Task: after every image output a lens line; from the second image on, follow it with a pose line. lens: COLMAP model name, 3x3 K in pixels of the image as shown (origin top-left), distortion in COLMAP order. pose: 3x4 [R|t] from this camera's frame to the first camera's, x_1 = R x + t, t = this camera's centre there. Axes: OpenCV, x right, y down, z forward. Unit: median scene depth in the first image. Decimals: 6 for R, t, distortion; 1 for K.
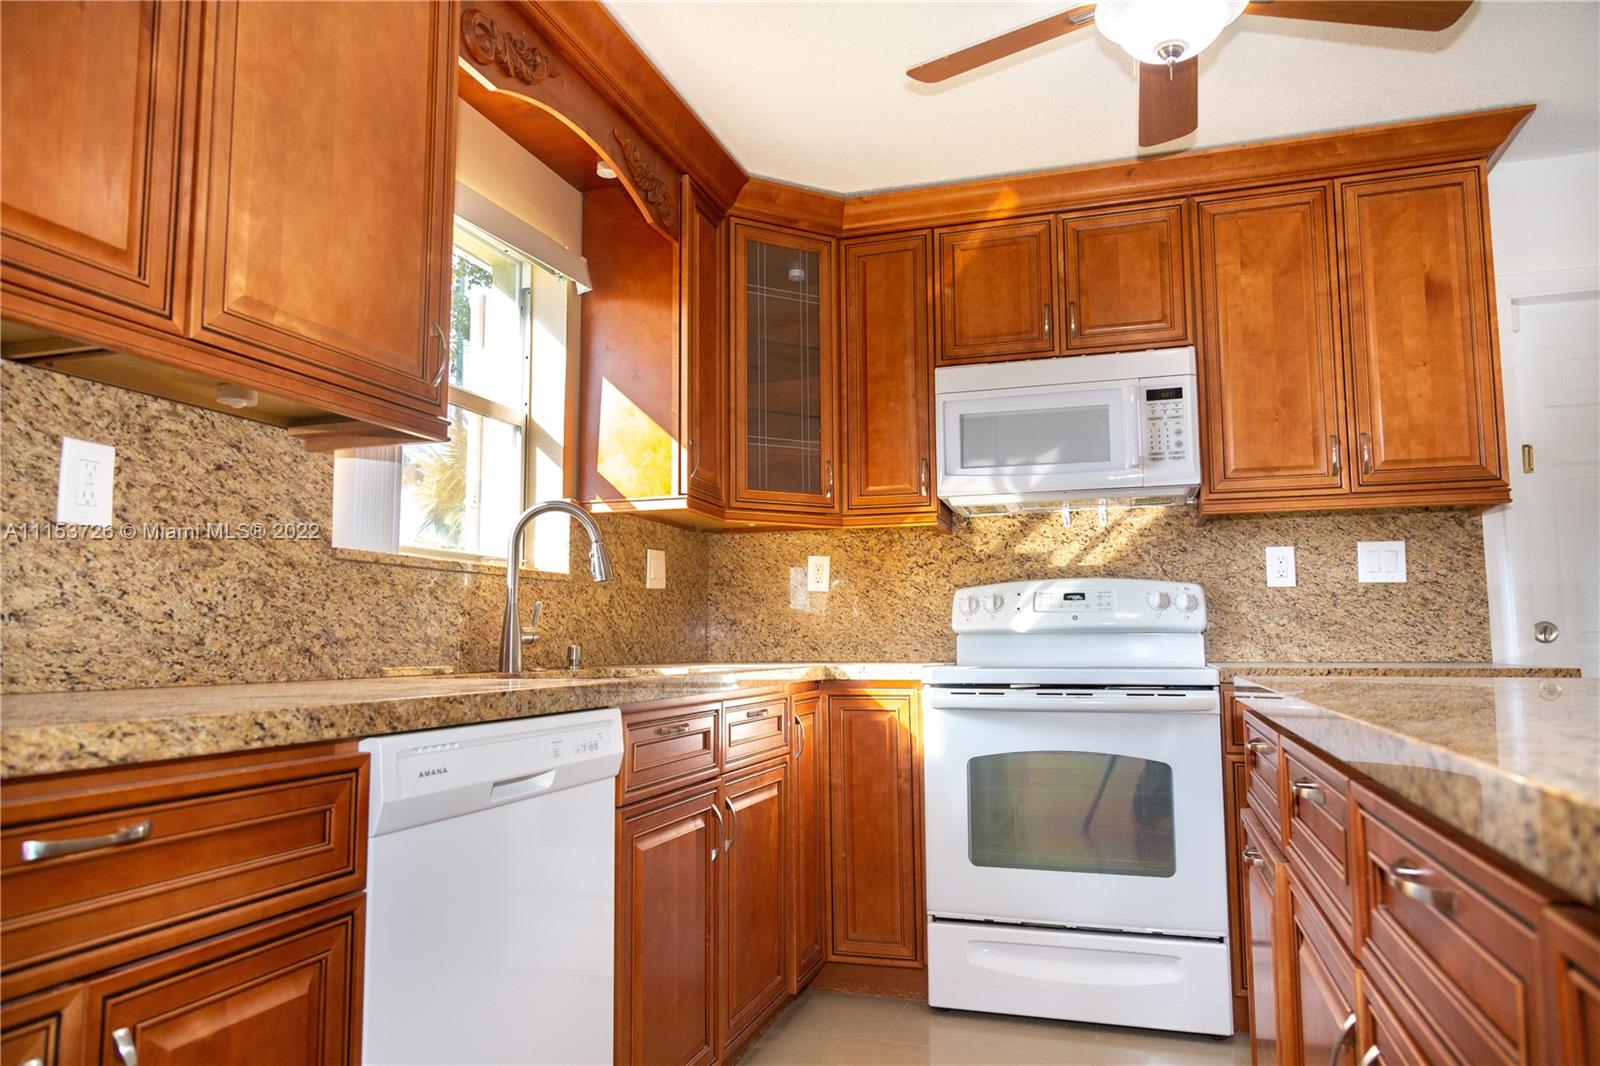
lens RADIAL K [[1071.8, 0, 800.1], [0, 1071.8, 536.9], [0, 0, 1]] dist [-0.000611, -0.000634]
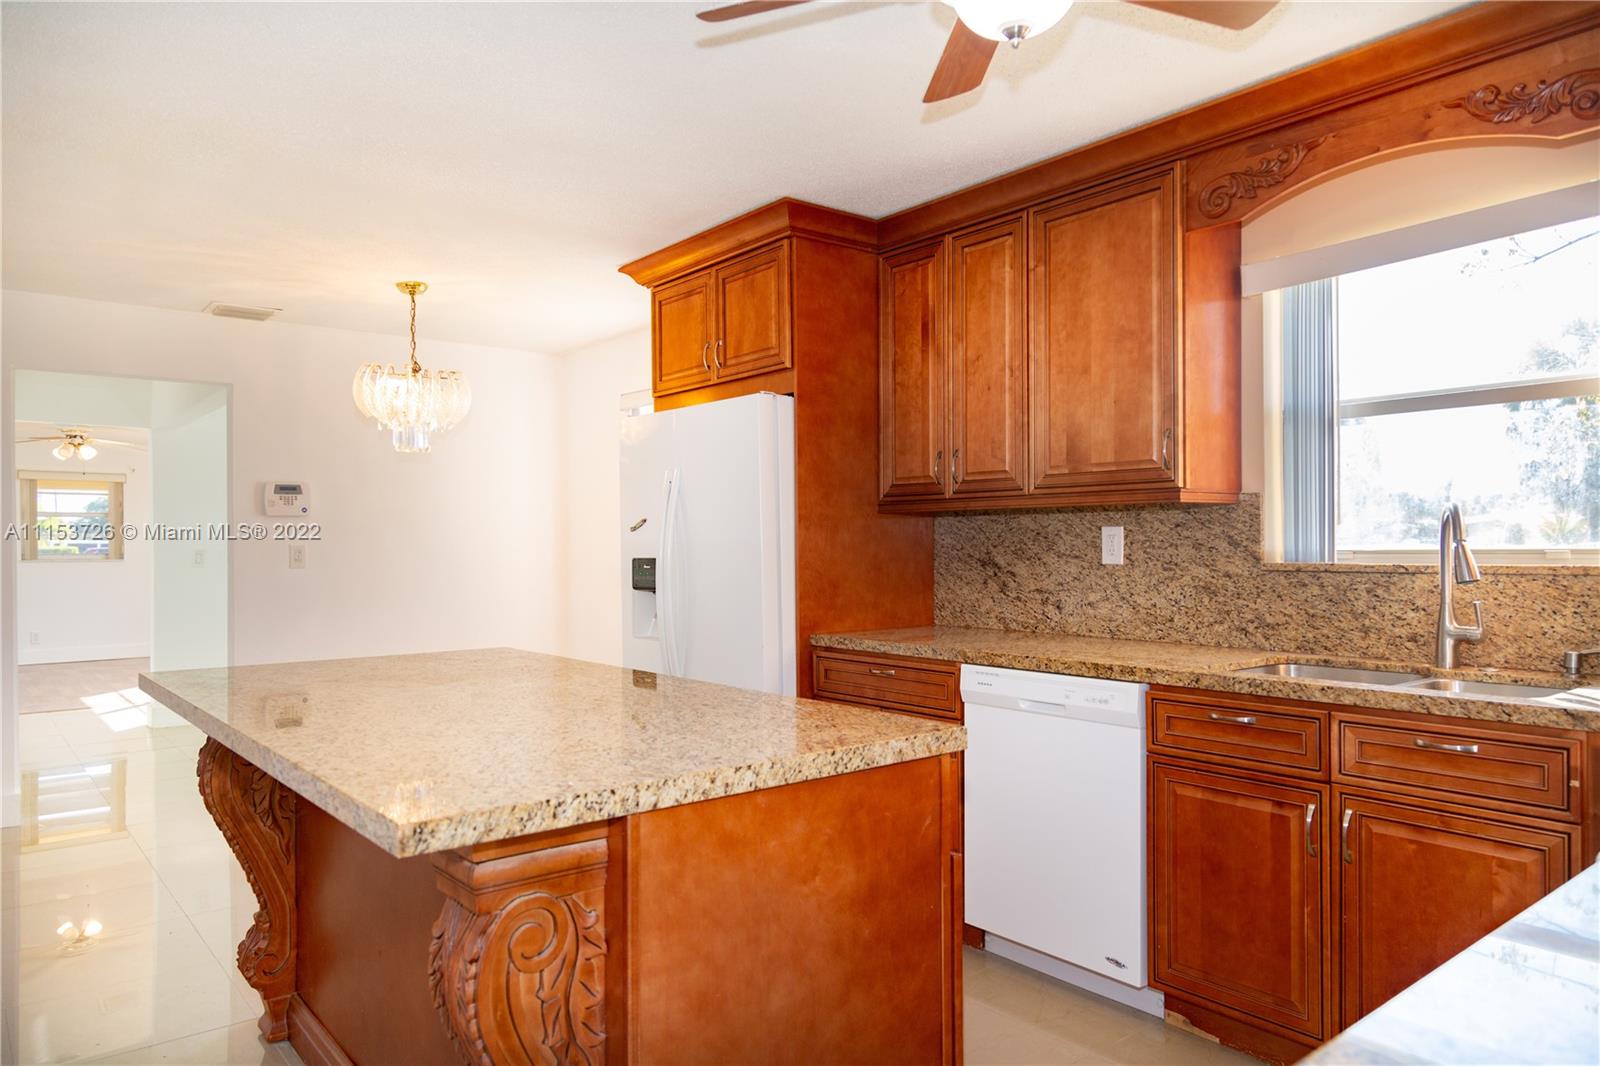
lens RADIAL K [[1071.8, 0, 801.3], [0, 1071.8, 537.2], [0, 0, 1]] dist [-0.000611, -0.000634]
pose [[-0.557304, 0.004117, -0.830298, 1.310968], [0.091881, 0.994152, -0.056742, -0.000060], [0.825209, -0.107911, -0.554423, 1.453417]]
